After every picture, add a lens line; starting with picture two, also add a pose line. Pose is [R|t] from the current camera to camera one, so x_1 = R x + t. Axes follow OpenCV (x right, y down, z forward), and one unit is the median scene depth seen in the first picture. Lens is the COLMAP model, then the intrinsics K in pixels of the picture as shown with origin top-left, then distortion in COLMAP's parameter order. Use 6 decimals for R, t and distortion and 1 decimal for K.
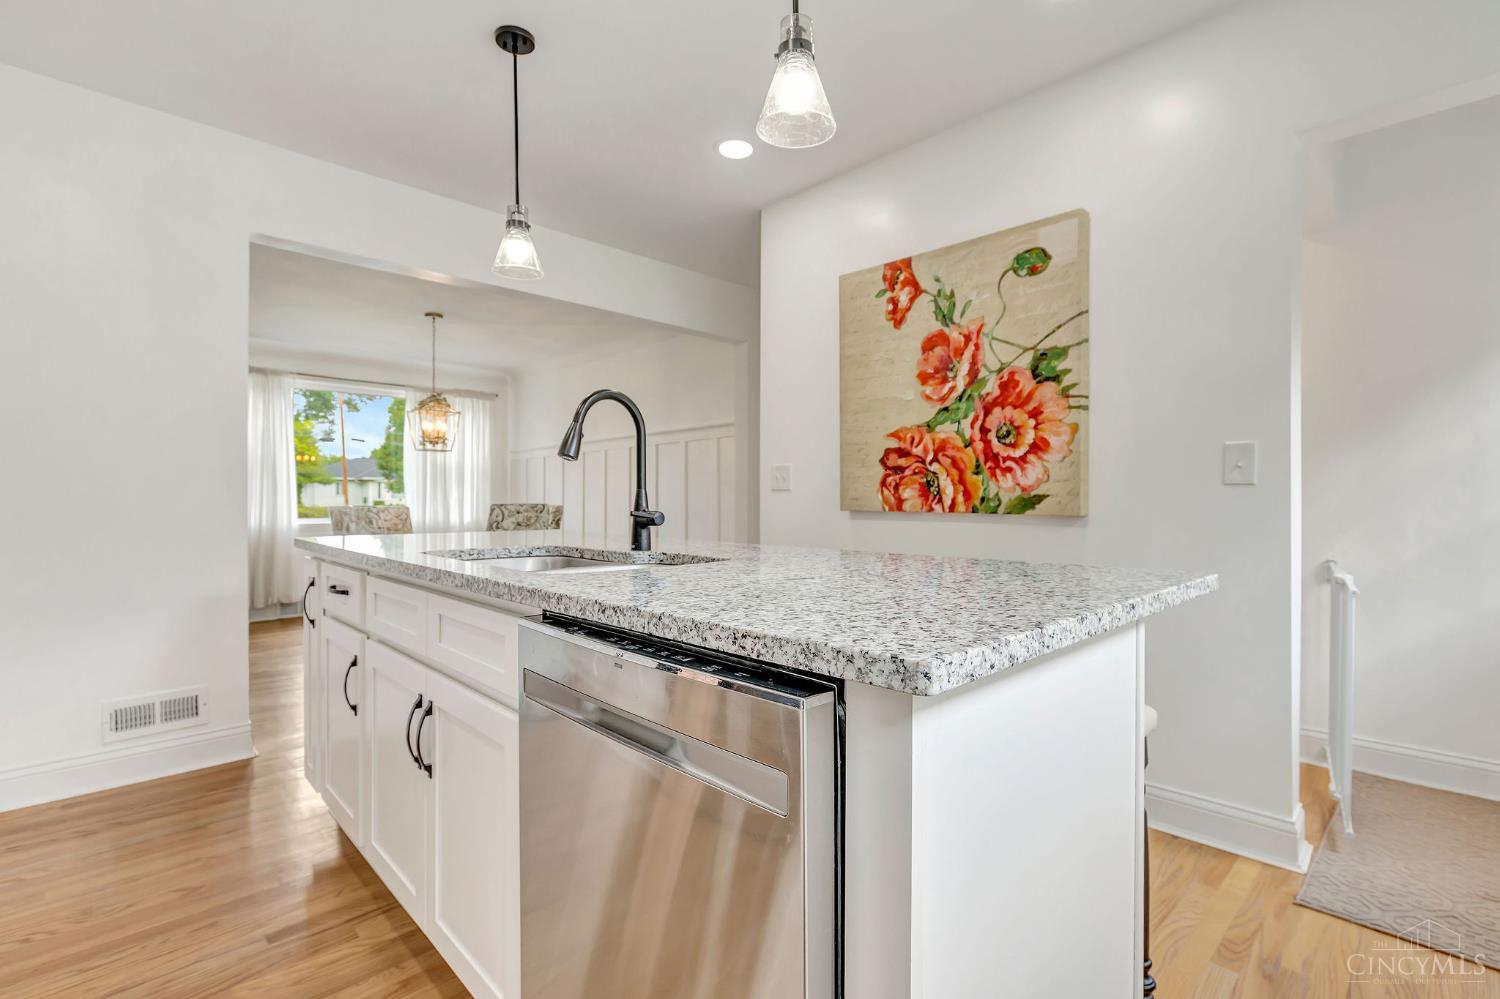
lens RADIAL K [[706.4, 0, 754.1], [0, 706.4, 486.5], [0, 0, 1]] dist [0.002774, -0.000615]
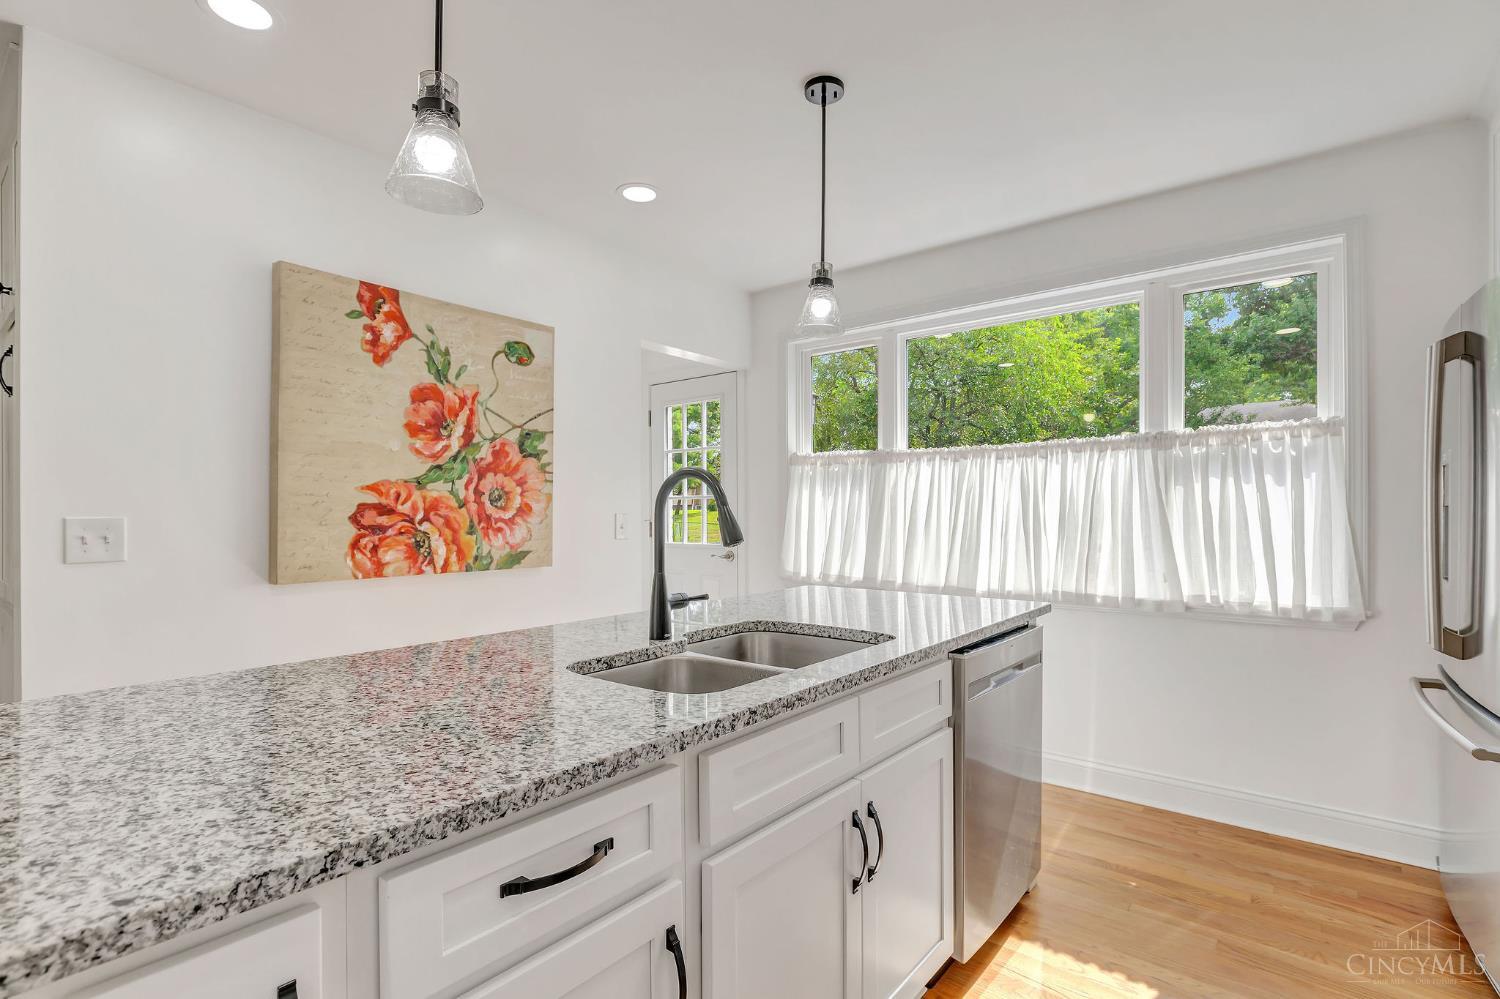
lens RADIAL K [[706.4, 0, 757.8], [0, 706.4, 508.2], [0, 0, 1]] dist [0.002774, -0.000615]
pose [[-0.126335, 0.006200, 0.991968, -0.756333], [-0.010823, 0.999912, -0.007628, -0.050921], [-0.991929, -0.011699, -0.126256, 0.693407]]
